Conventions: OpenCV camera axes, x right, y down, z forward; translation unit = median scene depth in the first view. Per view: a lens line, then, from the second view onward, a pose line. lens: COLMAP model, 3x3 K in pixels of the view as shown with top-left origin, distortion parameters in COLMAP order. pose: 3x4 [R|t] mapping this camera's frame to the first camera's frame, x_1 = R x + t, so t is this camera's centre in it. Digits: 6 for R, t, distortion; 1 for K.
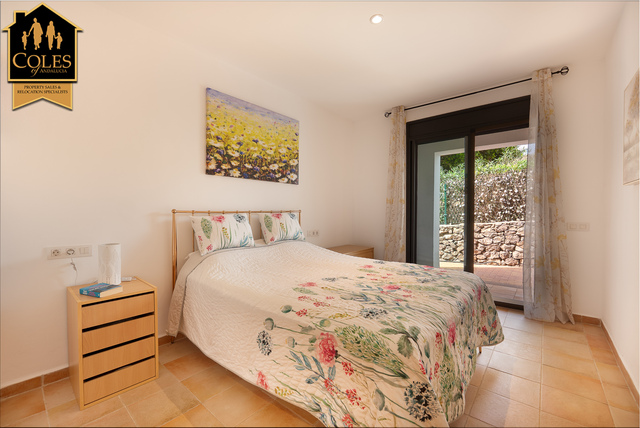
lens RADIAL K [[268.2, 0, 318.9], [0, 268.2, 215.2], [0, 0, 1]] dist [-0.008144, 0.000131]
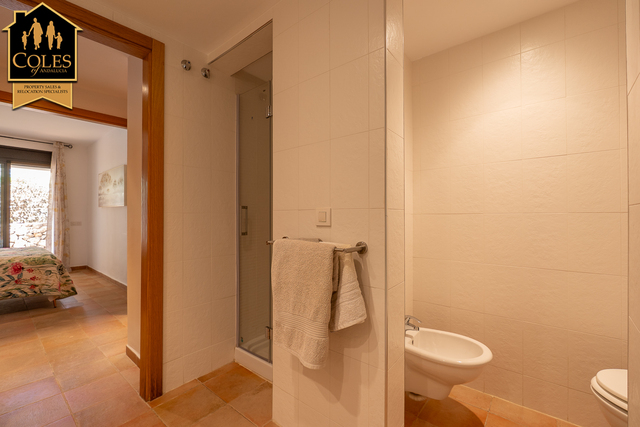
lens RADIAL K [[268.2, 0, 318.9], [0, 268.2, 214.7], [0, 0, 1]] dist [-0.008144, 0.000131]
pose [[-0.027502, 0.005723, 0.999605, -2.637046], [0.004143, 0.999976, -0.005611, -0.014642], [-0.999613, 0.003987, -0.027525, -1.907245]]
